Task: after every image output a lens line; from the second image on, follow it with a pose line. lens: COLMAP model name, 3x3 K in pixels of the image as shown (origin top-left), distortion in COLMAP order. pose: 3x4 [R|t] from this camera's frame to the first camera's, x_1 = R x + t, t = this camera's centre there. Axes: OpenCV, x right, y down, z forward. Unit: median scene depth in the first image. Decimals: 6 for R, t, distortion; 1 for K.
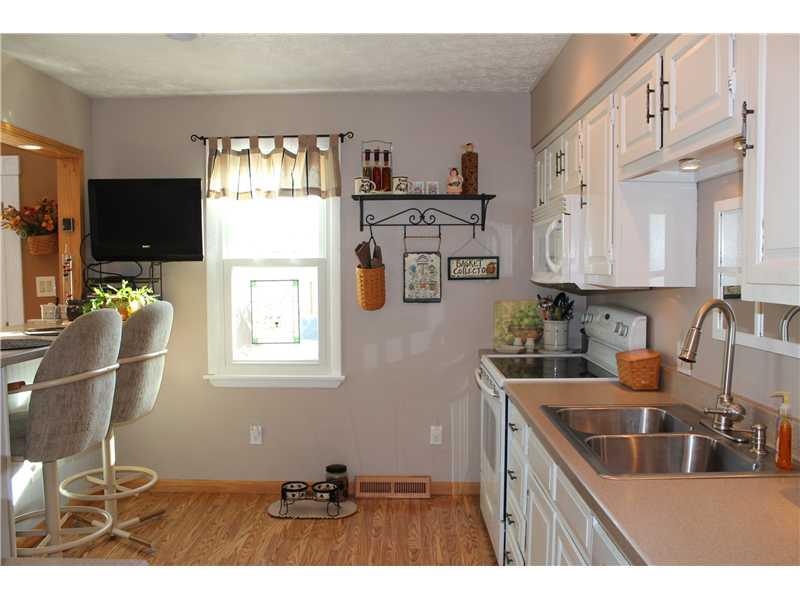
lens RADIAL K [[683.0, 0, 399.7], [0, 683.0, 302.2], [0, 0, 1]] dist [-0.002495, 0.005244]
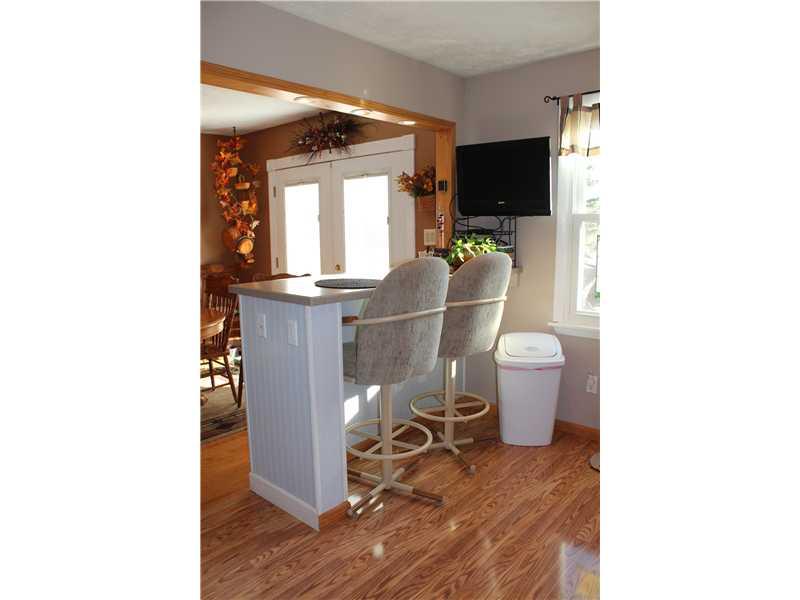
lens RADIAL K [[509.7, 0, 400.8], [0, 509.7, 294.4], [0, 0, 1]] dist [-0.083085, 0.005339]
pose [[0.769538, 0.085707, -0.632824, 0.043184], [-0.031709, 0.994859, 0.096180, -0.006385], [0.637813, -0.053947, 0.768299, 0.251571]]
